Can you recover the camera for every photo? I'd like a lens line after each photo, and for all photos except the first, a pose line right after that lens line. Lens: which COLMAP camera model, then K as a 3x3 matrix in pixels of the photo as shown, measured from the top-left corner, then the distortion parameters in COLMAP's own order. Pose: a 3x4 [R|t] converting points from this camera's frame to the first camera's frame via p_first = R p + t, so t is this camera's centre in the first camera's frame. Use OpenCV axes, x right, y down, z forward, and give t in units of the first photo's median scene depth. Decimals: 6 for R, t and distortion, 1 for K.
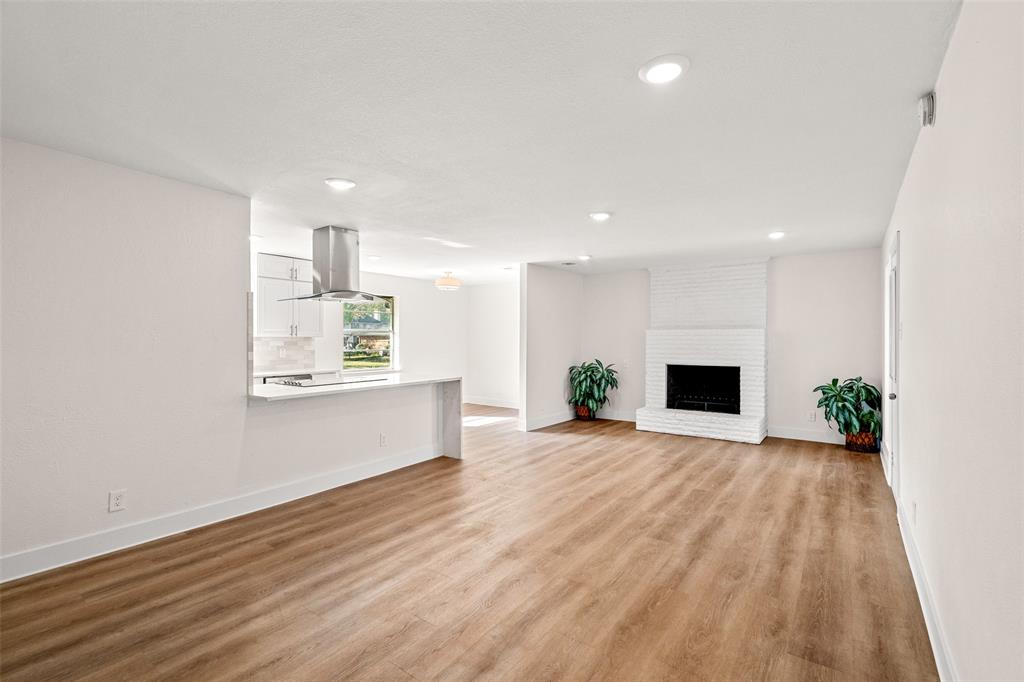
lens RADIAL K [[460.9, 0, 508.5], [0, 460.9, 339.2], [0, 0, 1]] dist [-0.002154, -0.000118]
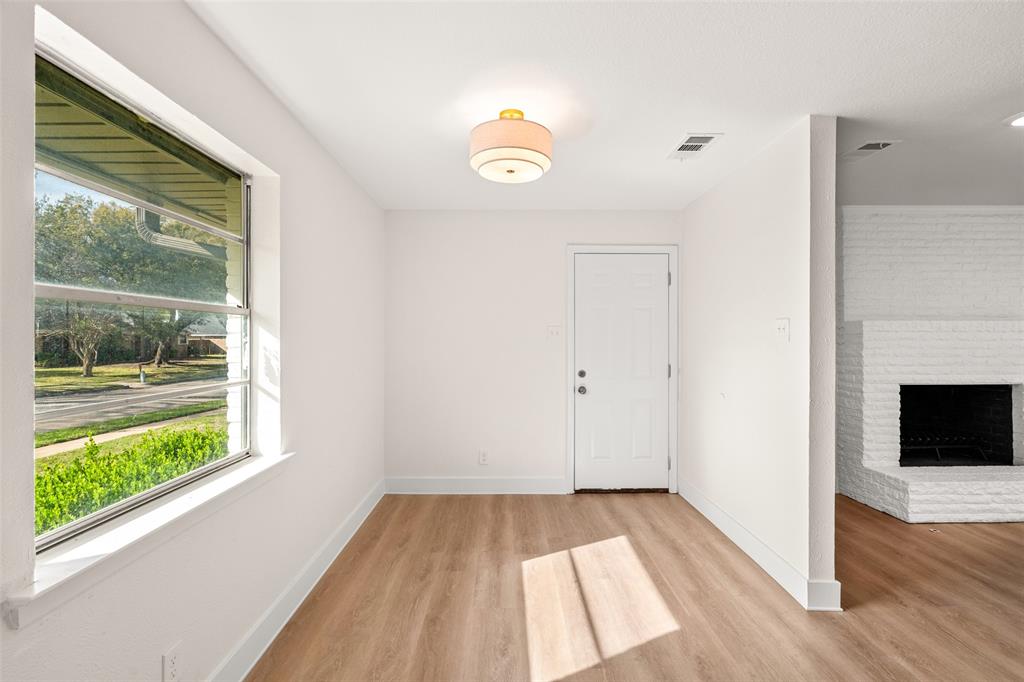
lens RADIAL K [[460.9, 0, 510.3], [0, 460.9, 337.4], [0, 0, 1]] dist [-0.002154, -0.000118]
pose [[0.796778, -0.001254, 0.604271, -0.496999], [0.001813, 0.999998, -0.000317, -0.002144], [-0.604269, 0.001348, 0.796779, 1.213669]]
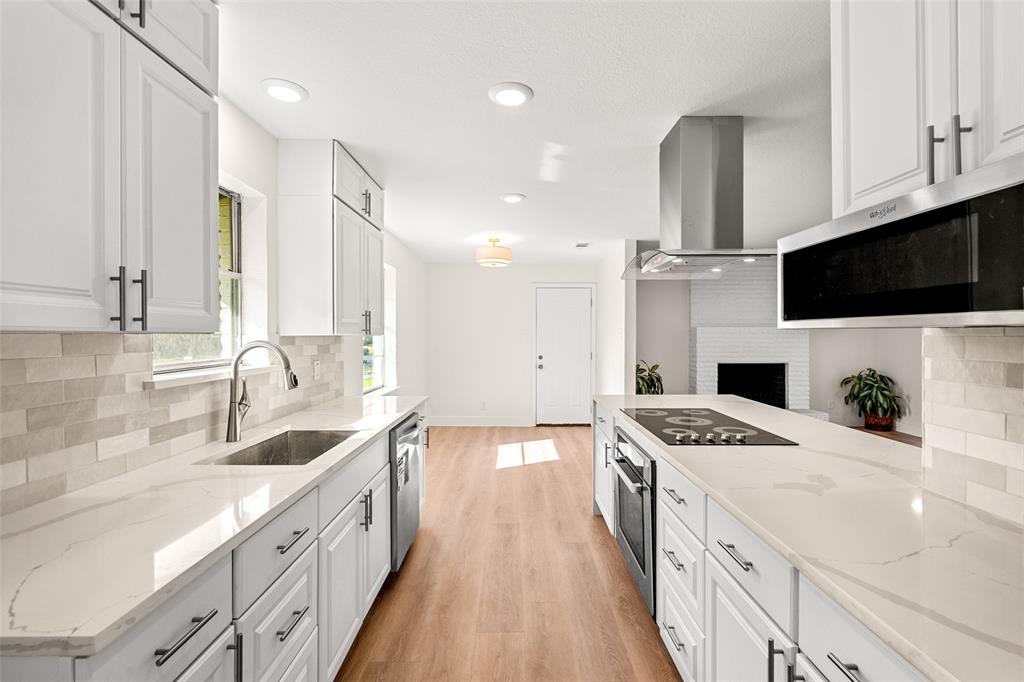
lens RADIAL K [[460.9, 0, 509.2], [0, 460.9, 338.2], [0, 0, 1]] dist [-0.002154, -0.000118]
pose [[0.809085, -0.005344, 0.587668, -0.819359], [0.001744, 0.999976, 0.006692, -0.006654], [-0.587689, -0.004390, 0.809075, 0.688250]]
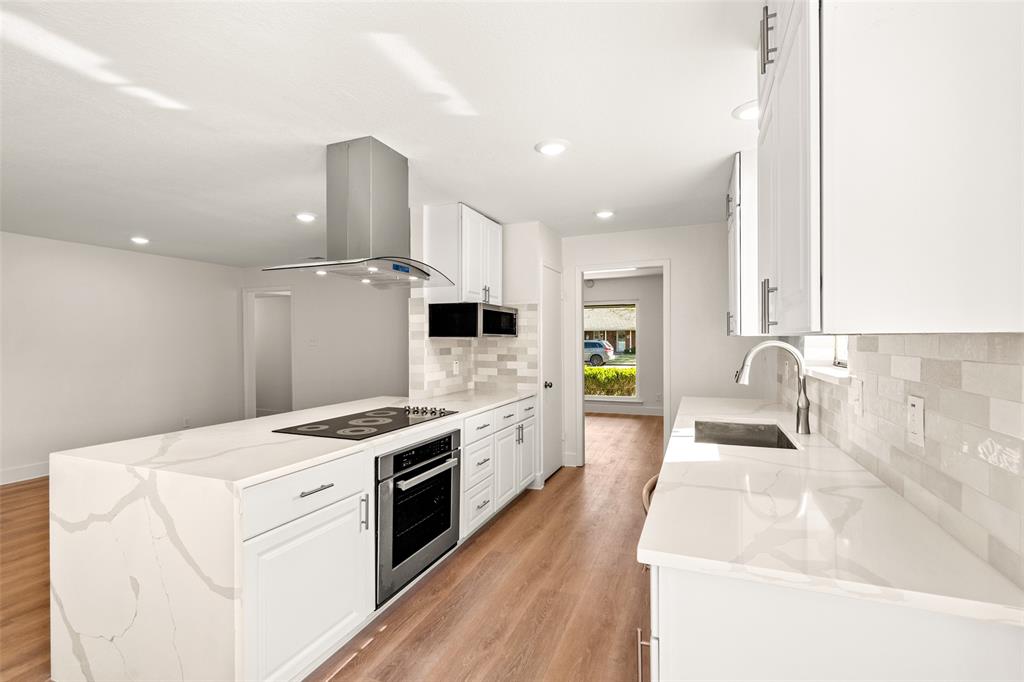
lens RADIAL K [[460.9, 0, 504.1], [0, 460.9, 344.8], [0, 0, 1]] dist [-0.002154, -0.000118]
pose [[-0.972507, 0.010192, -0.232652, -0.391629], [0.008103, 0.999918, 0.009934, -0.004555], [0.232734, 0.007776, -0.972509, 1.531688]]
